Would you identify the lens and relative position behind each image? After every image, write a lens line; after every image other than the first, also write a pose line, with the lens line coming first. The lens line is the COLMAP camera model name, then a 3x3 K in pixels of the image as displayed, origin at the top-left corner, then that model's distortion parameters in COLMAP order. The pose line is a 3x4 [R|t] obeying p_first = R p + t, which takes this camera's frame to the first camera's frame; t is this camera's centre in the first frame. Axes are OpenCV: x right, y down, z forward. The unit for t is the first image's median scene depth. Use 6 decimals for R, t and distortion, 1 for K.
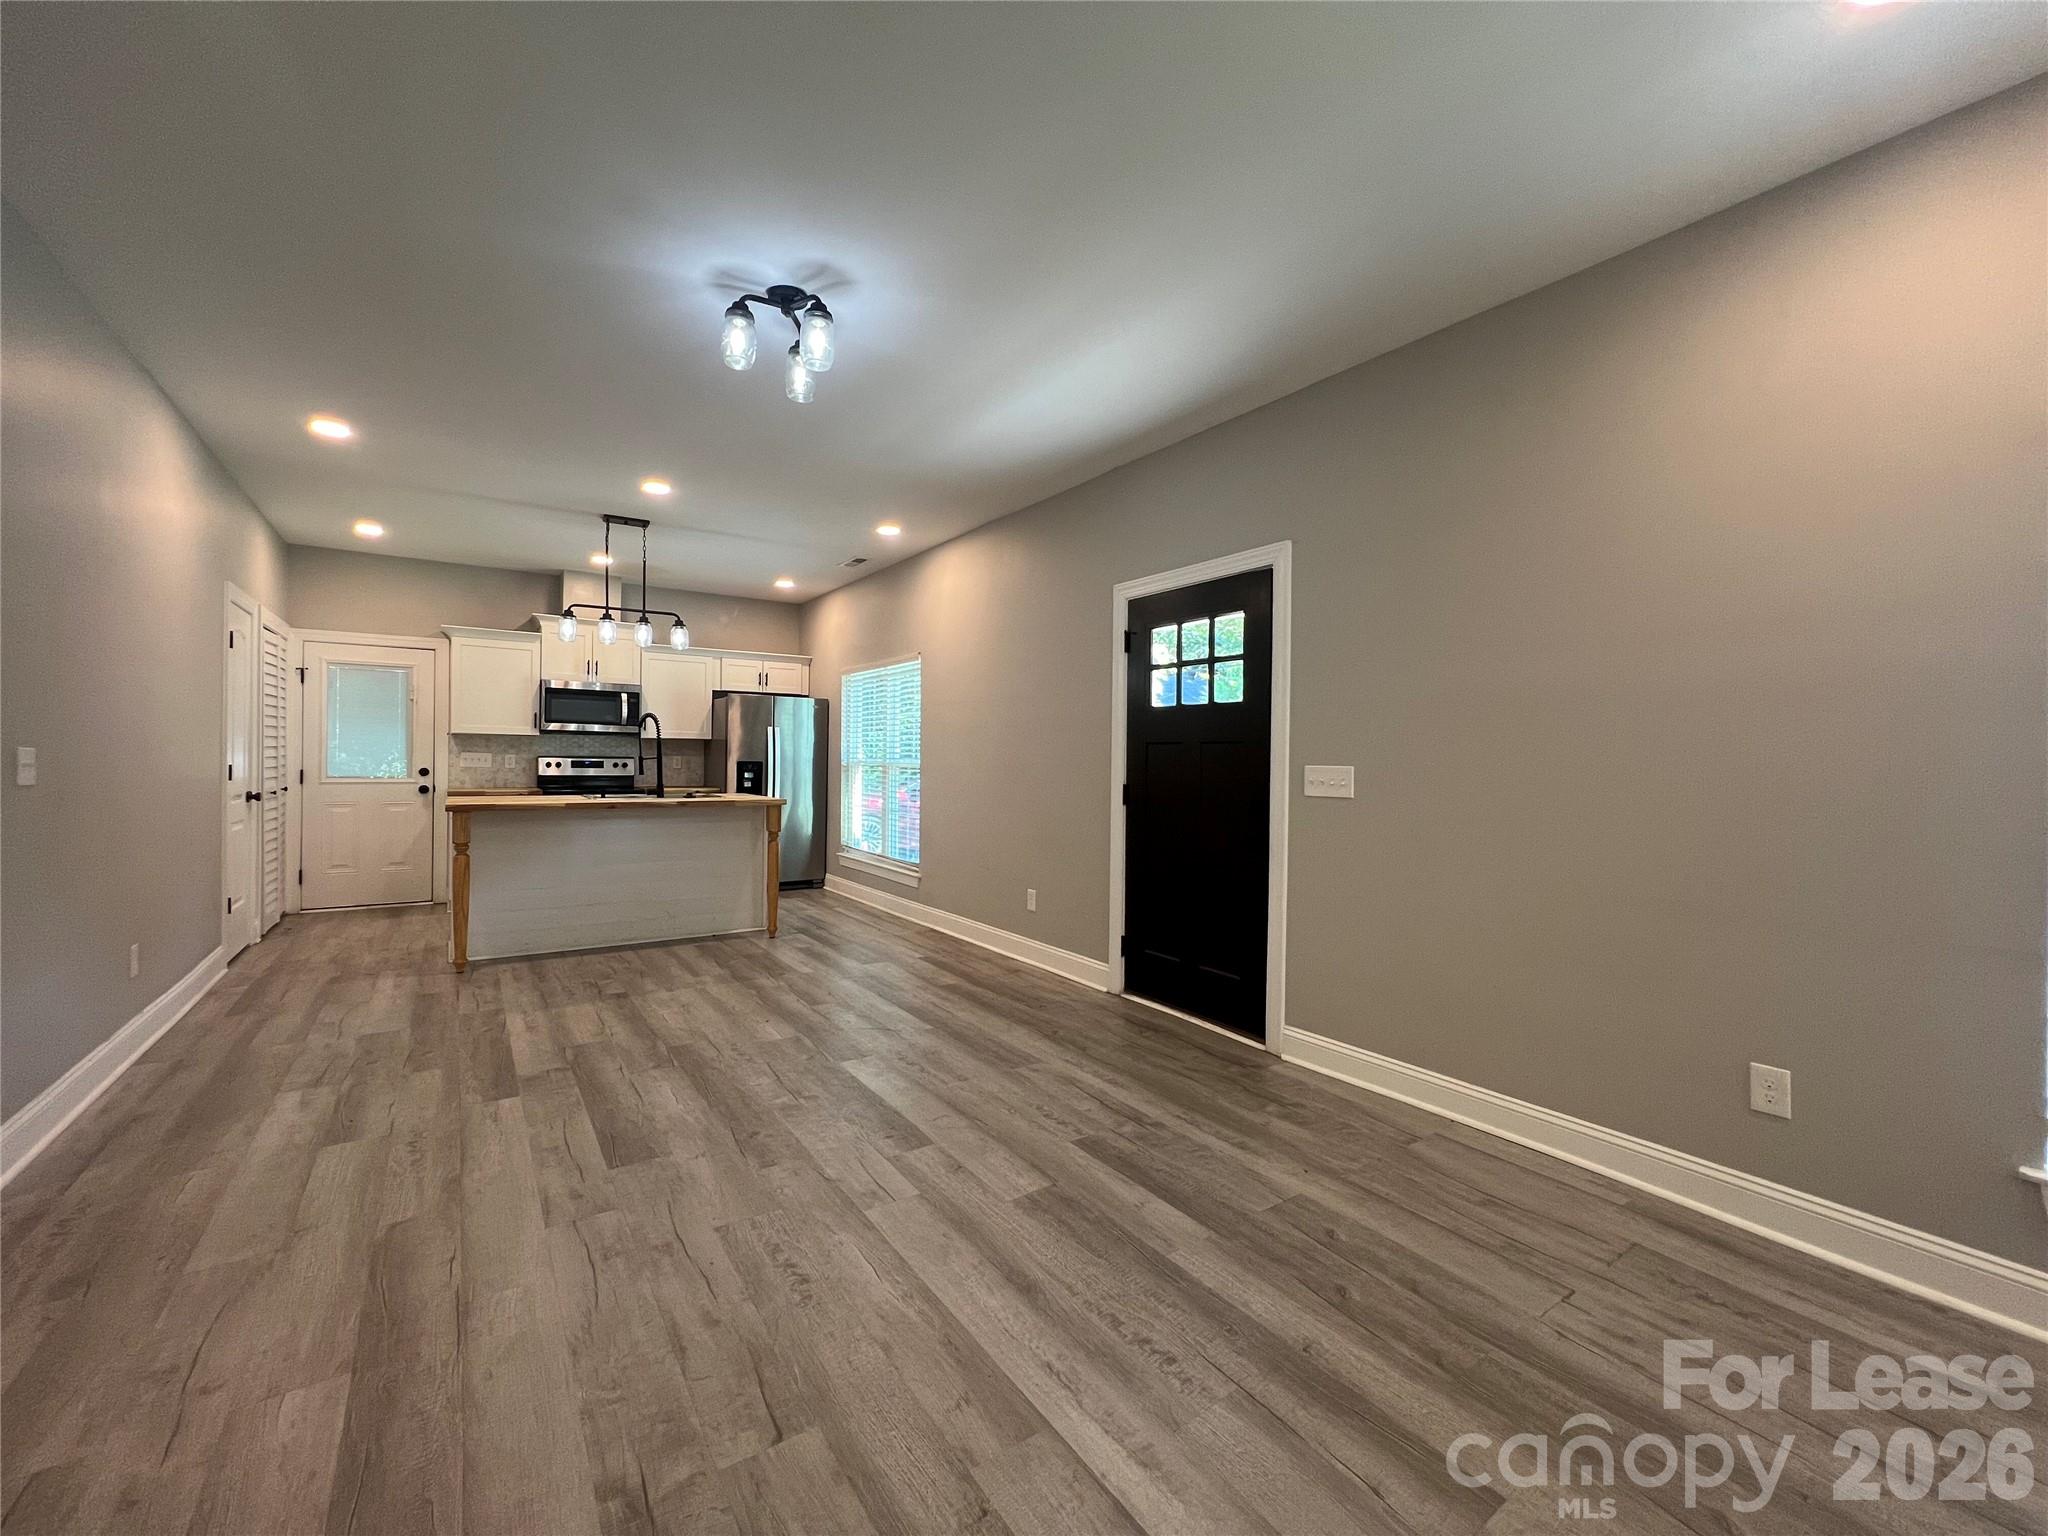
lens RADIAL K [[815.6, 0, 1024.0], [0, 815.6, 768.0], [0, 0, 1]] dist [-0.000092, 0.000150]
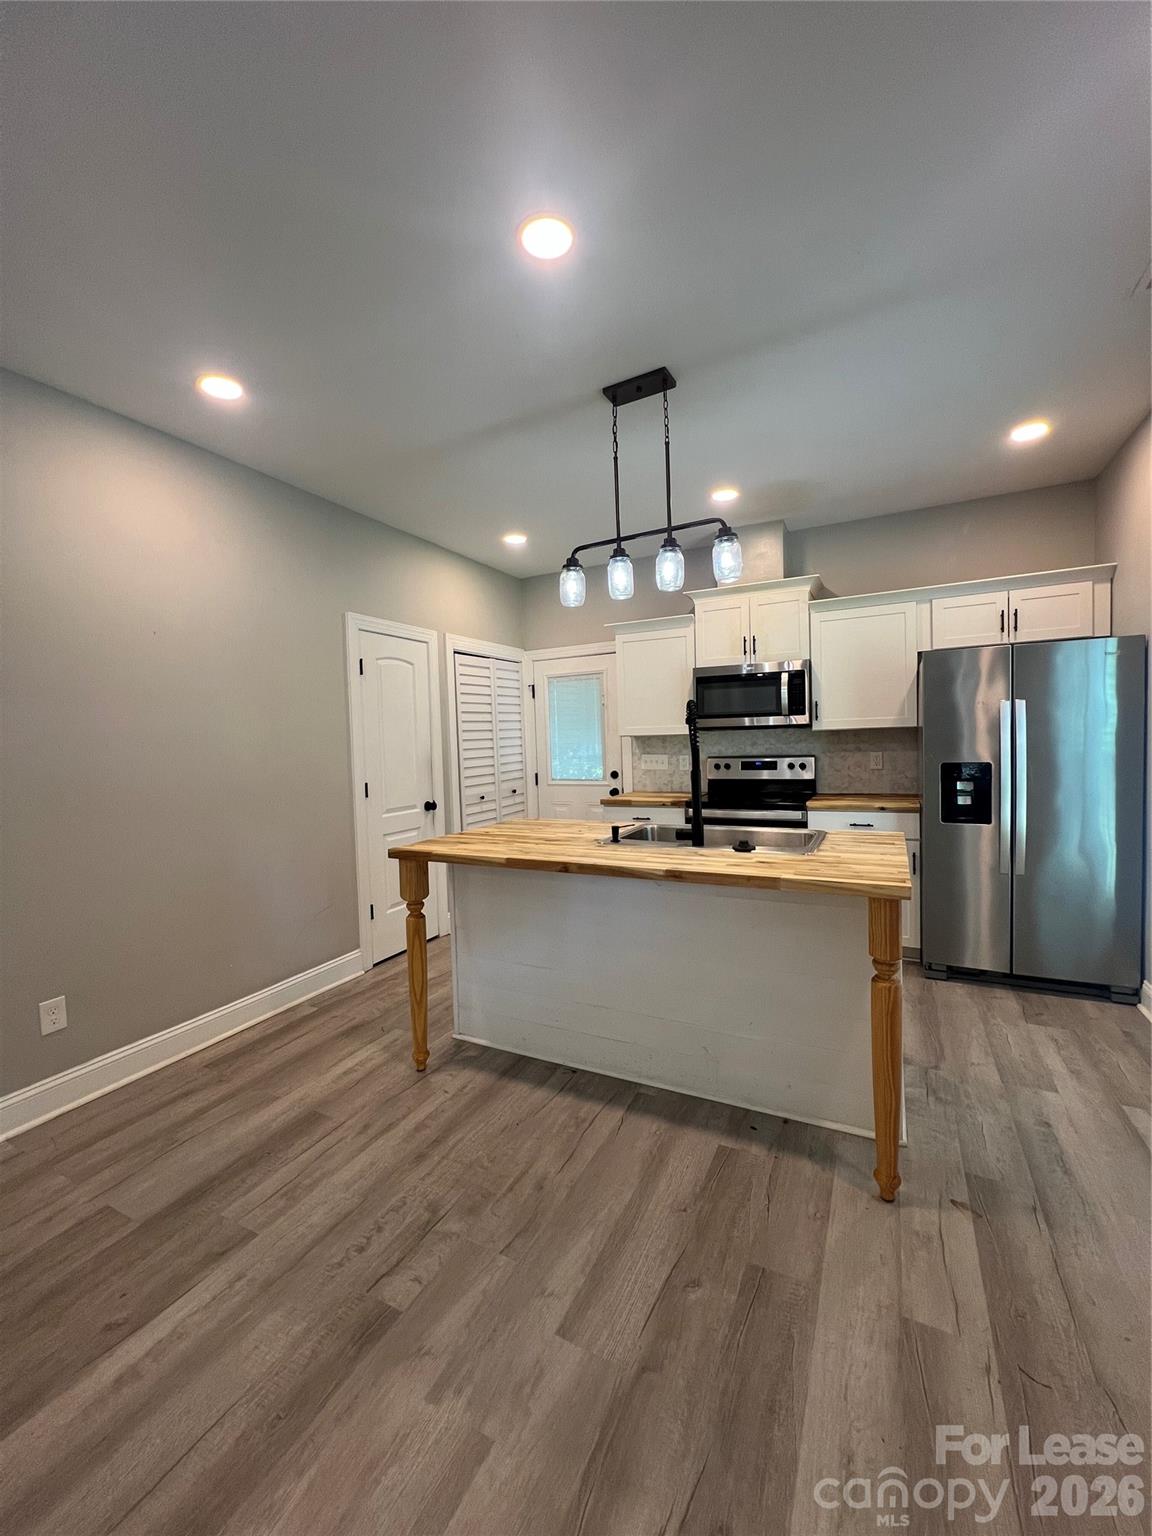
lens RADIAL K [[611.7, 0, 579.3], [0, 611.7, 760.9], [0, 0, 1]] dist [-0.000092, 0.000150]
pose [[0.471728, 0.004351, -0.881733, -0.085763], [0.027954, 0.999411, 0.019887, -0.028606], [0.881301, -0.034029, 0.471329, 0.600894]]
